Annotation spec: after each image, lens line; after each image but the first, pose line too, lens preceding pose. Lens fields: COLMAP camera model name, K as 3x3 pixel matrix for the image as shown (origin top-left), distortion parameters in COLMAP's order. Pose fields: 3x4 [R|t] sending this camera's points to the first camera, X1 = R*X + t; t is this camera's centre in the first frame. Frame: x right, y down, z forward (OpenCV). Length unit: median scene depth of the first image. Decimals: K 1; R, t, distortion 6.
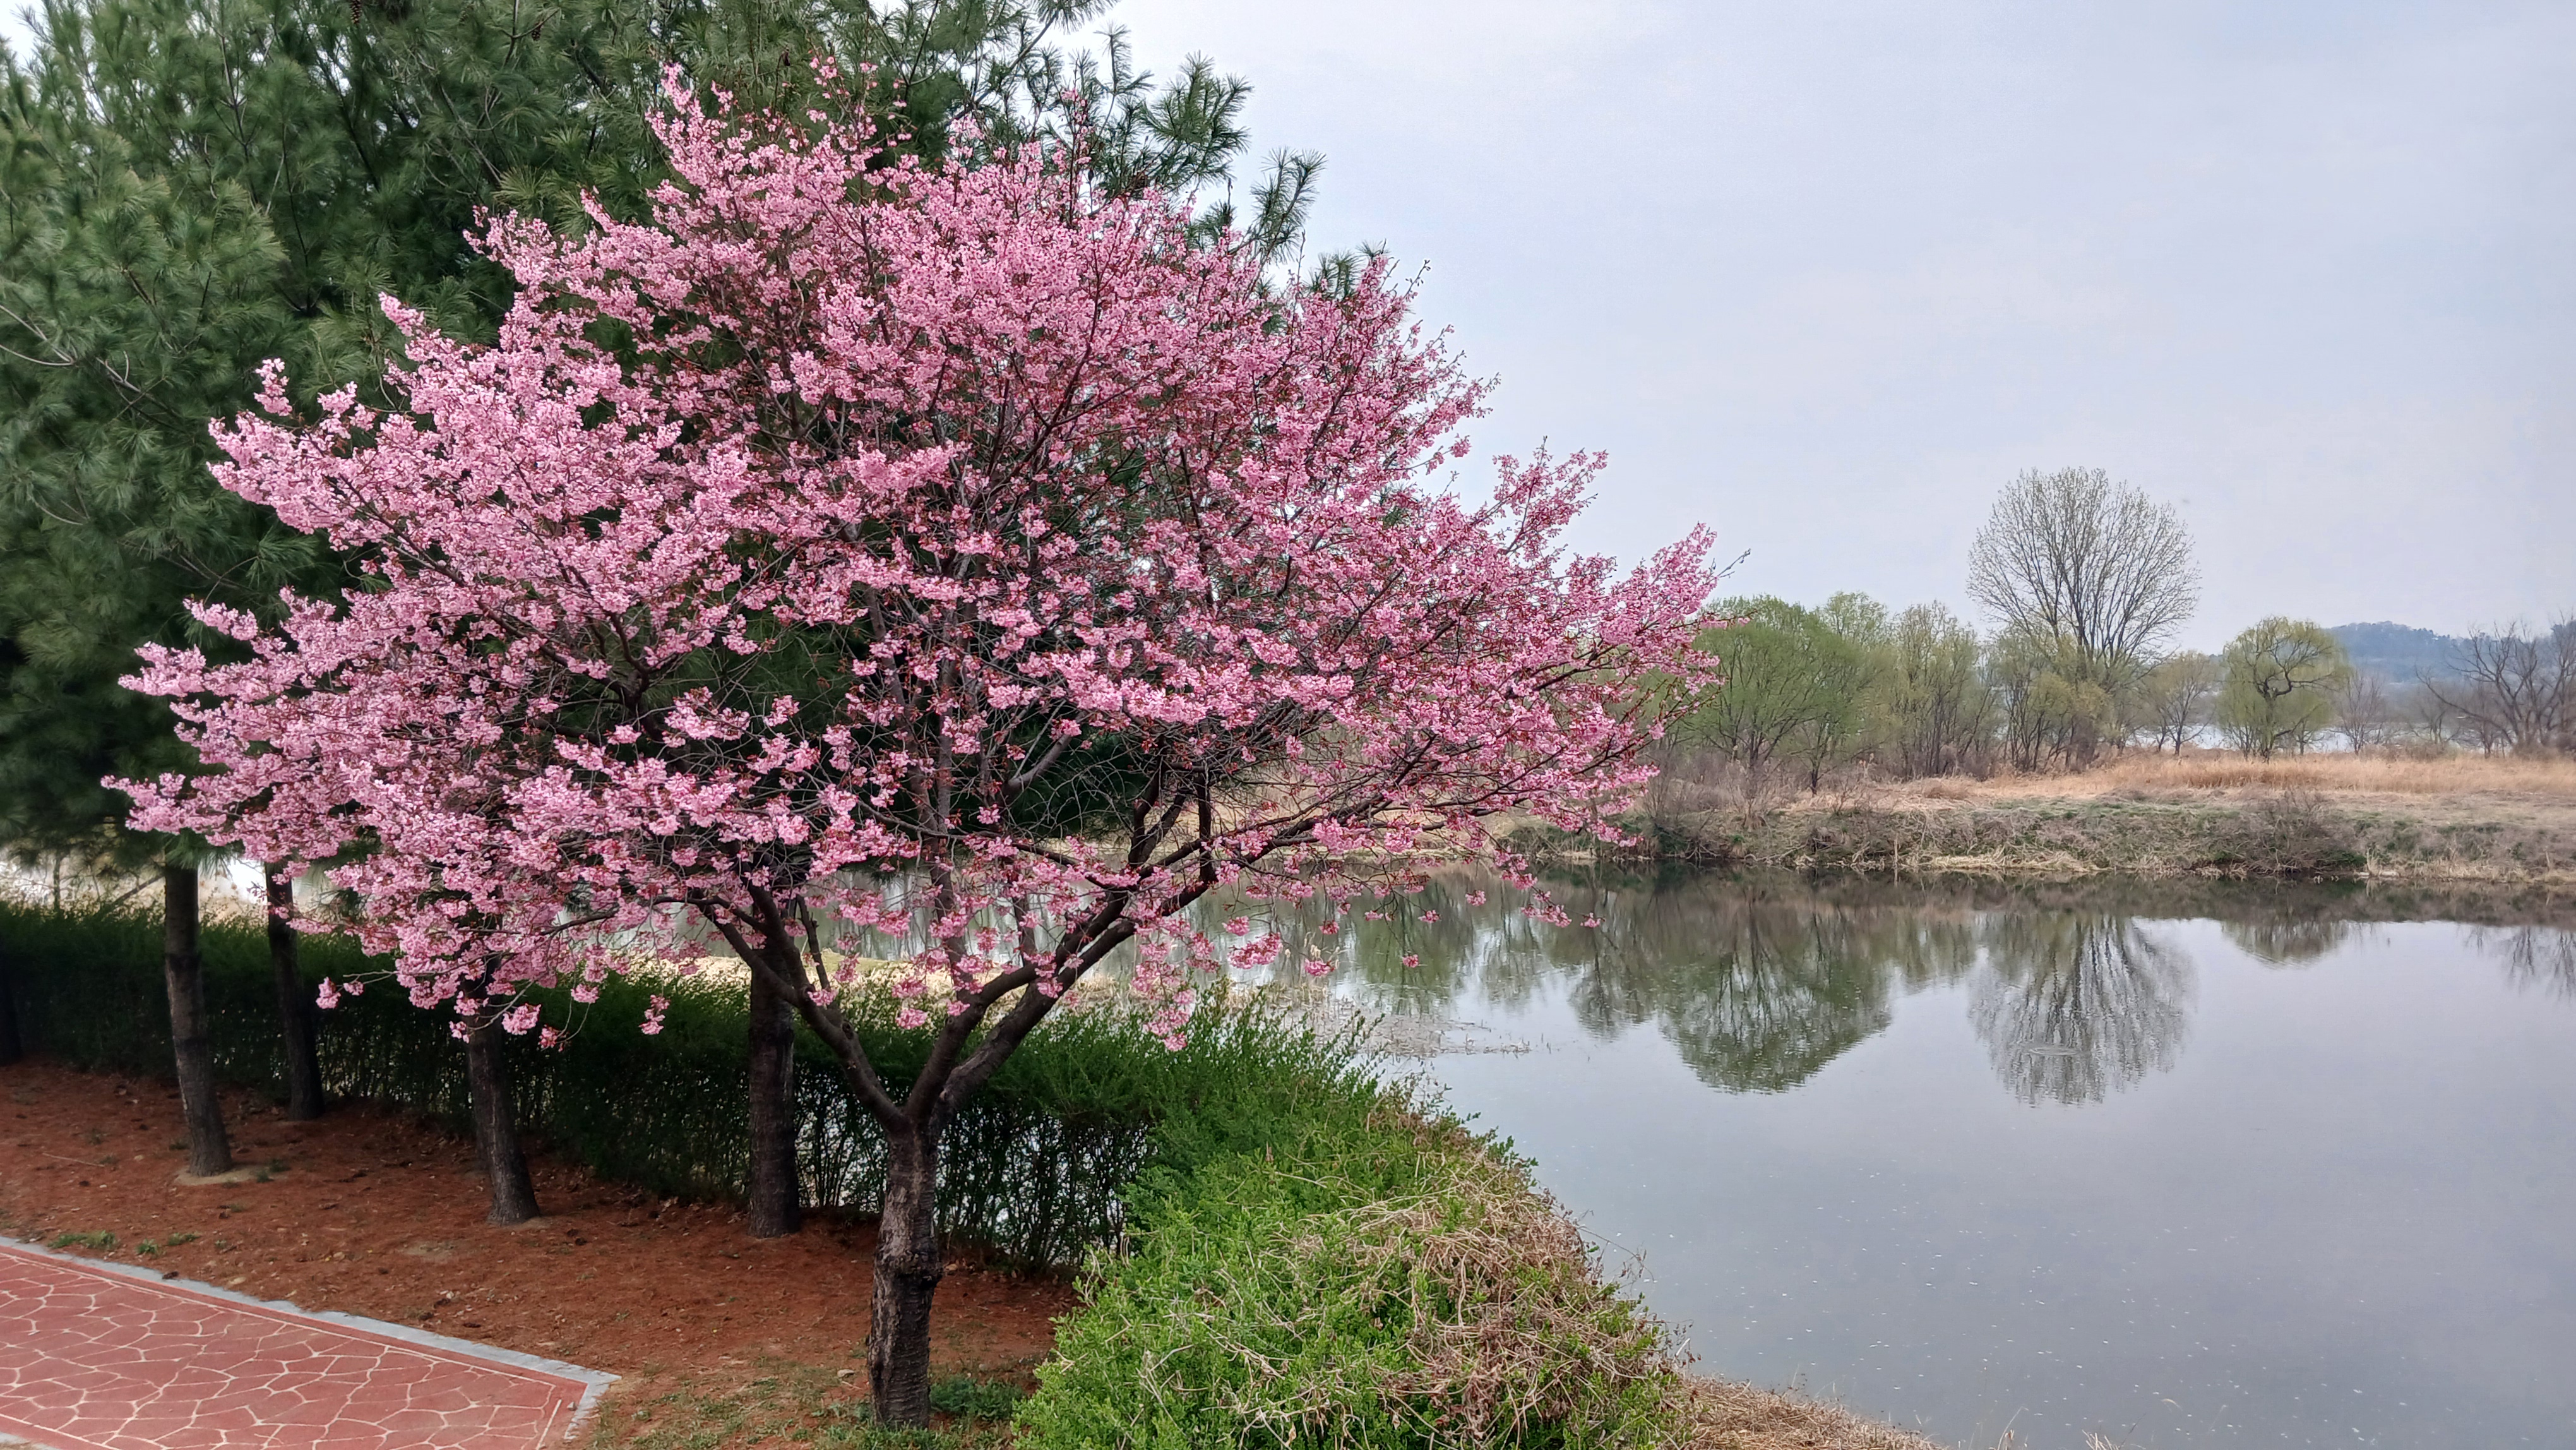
lens RADIAL K [[2054.0, 0, 1241.5], [0, 2054.0, 723.7], [0, 0, 1]] dist [0.001984, -0.170256]
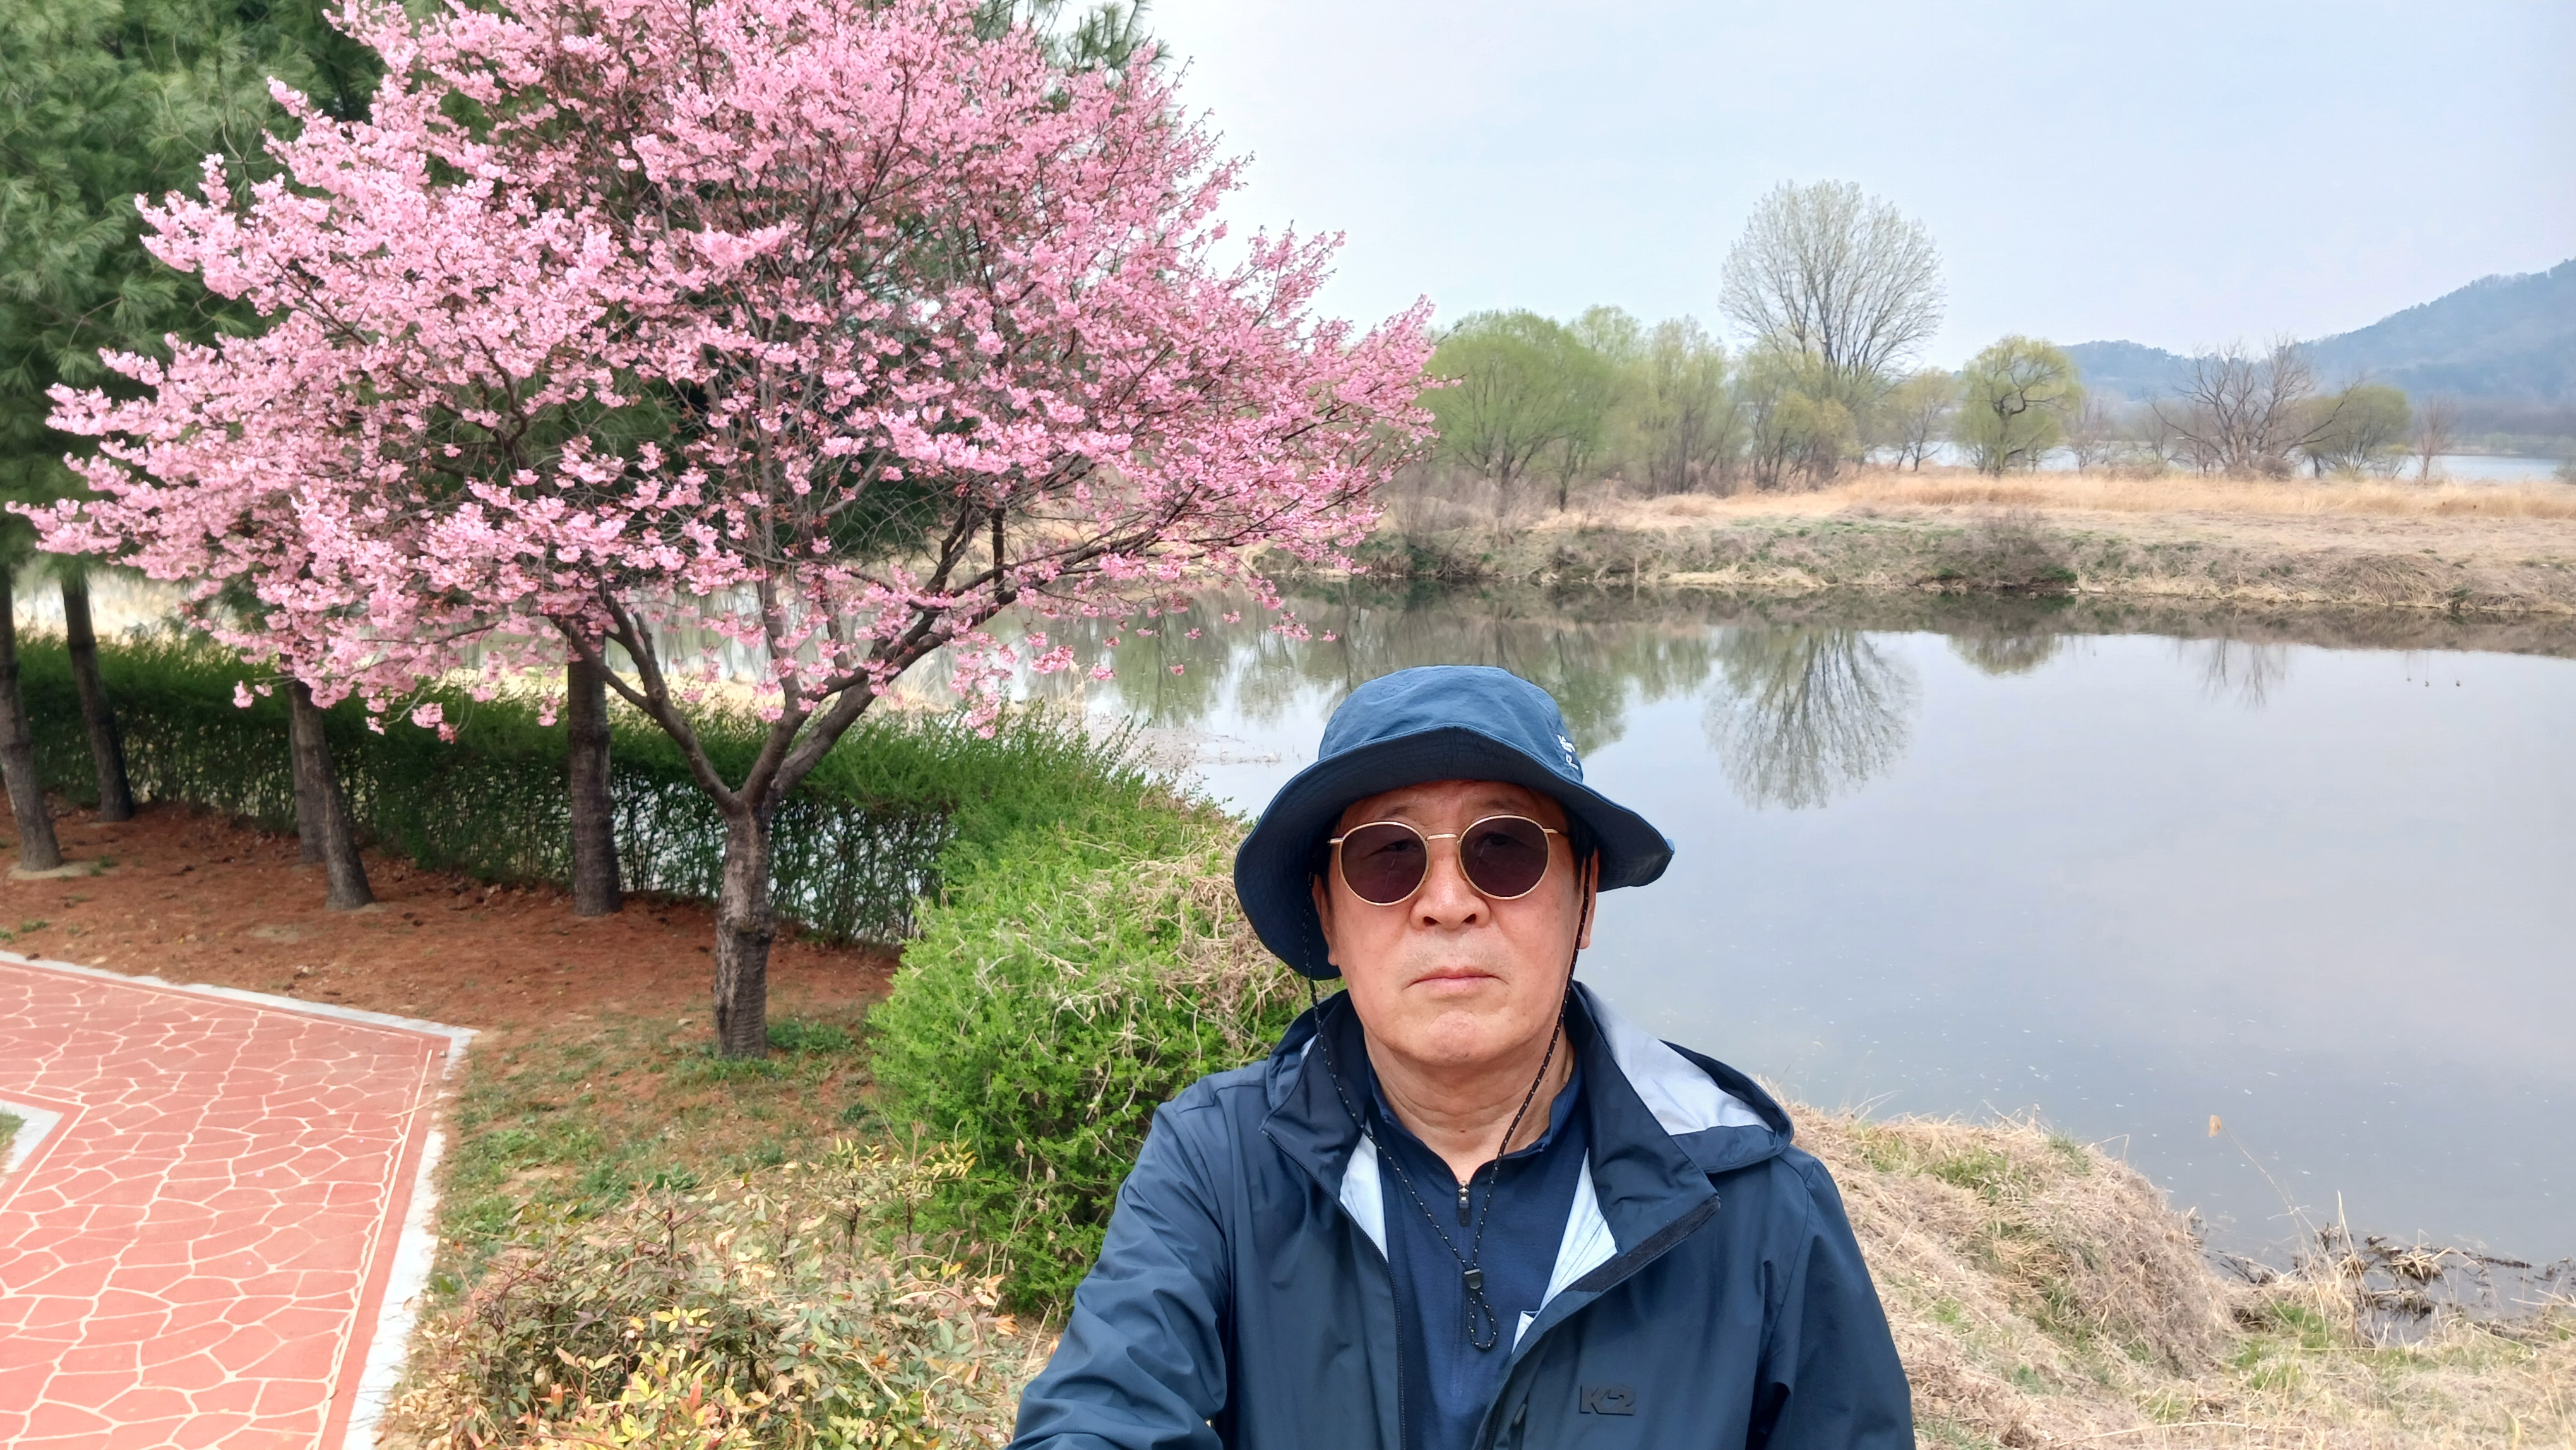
lens RADIAL K [[2109.4, 0, 1288.4], [0, 2109.4, 726.9], [0, 0, 1]] dist [0.495290, -0.664856]
pose [[0.990155, -0.007324, 0.139787, -0.029084], [-0.011973, 0.990539, 0.136707, -0.023571], [-0.139465, -0.137035, 0.980699, -0.253806]]
